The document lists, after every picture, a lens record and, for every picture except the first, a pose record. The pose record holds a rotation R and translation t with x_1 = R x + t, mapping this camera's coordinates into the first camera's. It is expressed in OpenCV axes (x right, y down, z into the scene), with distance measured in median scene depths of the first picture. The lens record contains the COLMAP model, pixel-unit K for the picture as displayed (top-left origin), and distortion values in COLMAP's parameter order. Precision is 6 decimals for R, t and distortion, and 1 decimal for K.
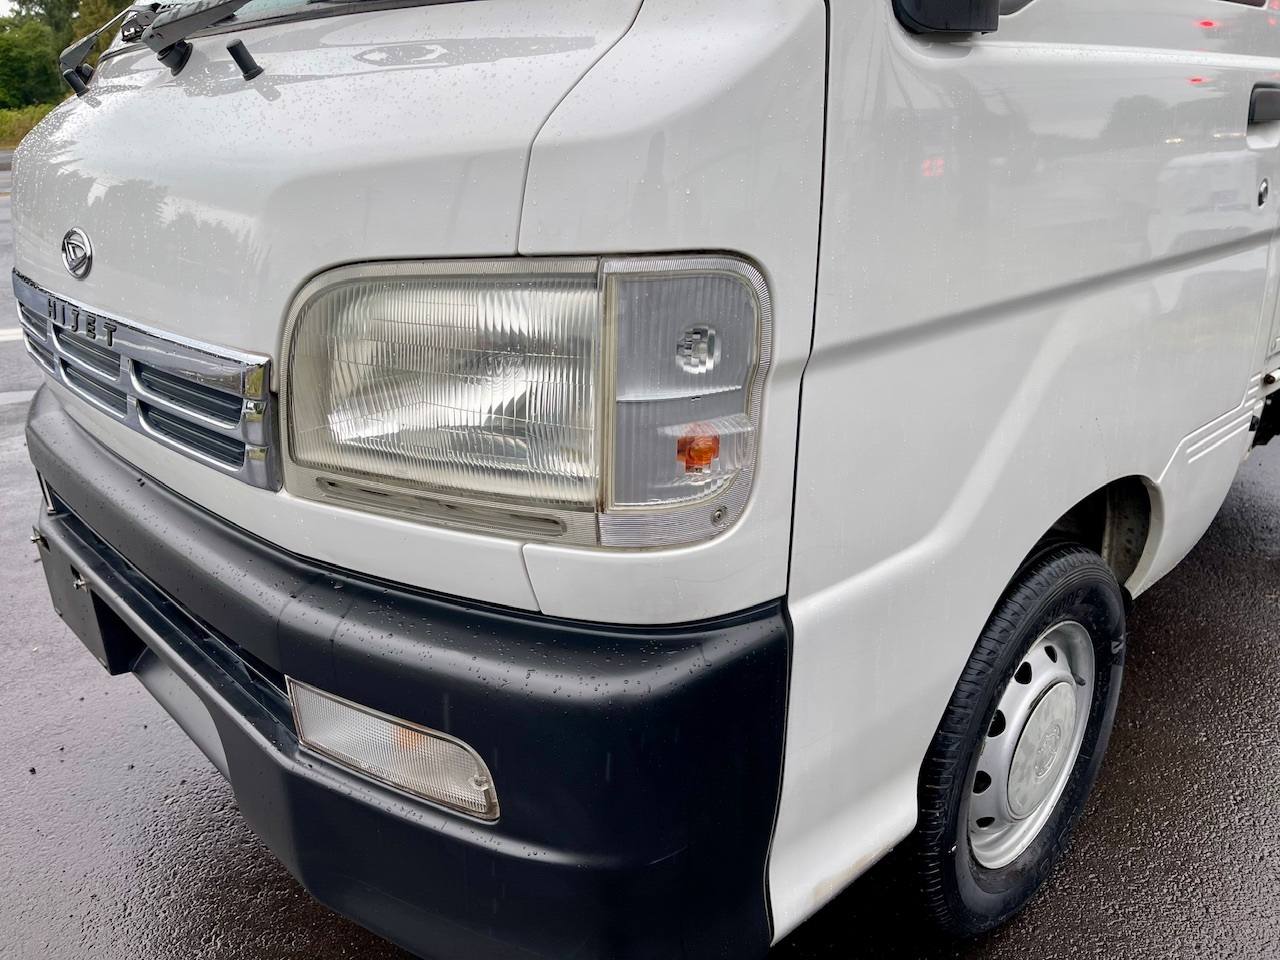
lens RADIAL K [[966.3, 0, 648.1], [0, 966.3, 483.9], [0, 0, 1]] dist [0.064603, -0.093463]
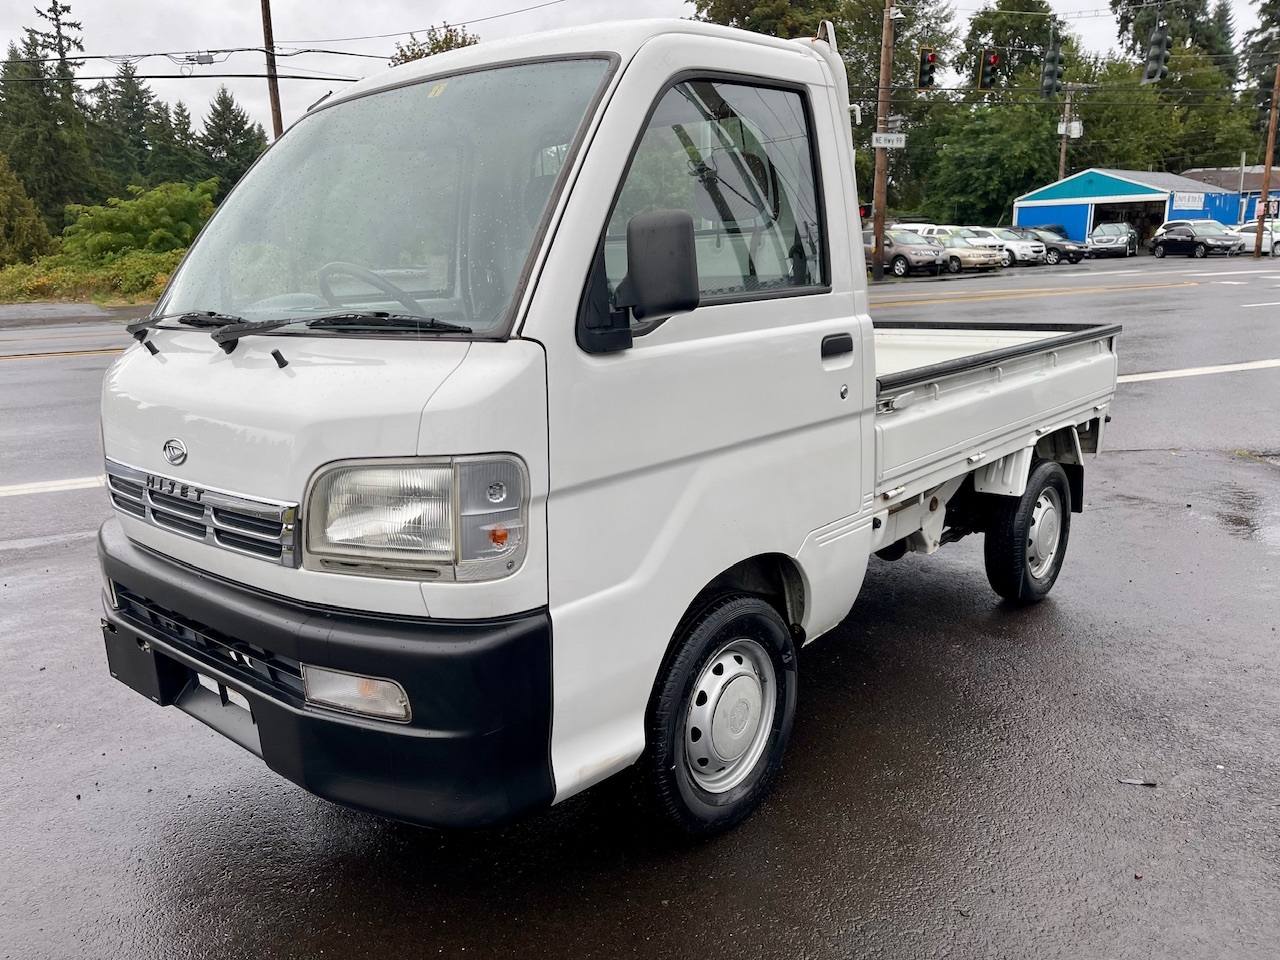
lens RADIAL K [[966.3, 0, 633.3], [0, 966.3, 477.9], [0, 0, 1]] dist [0.064603, -0.093463]
pose [[0.995991, -0.033681, 0.082875, 0.163603], [0.045278, 0.988787, -0.142301, 0.150512], [-0.077153, 0.145483, 0.986348, -1.154442]]
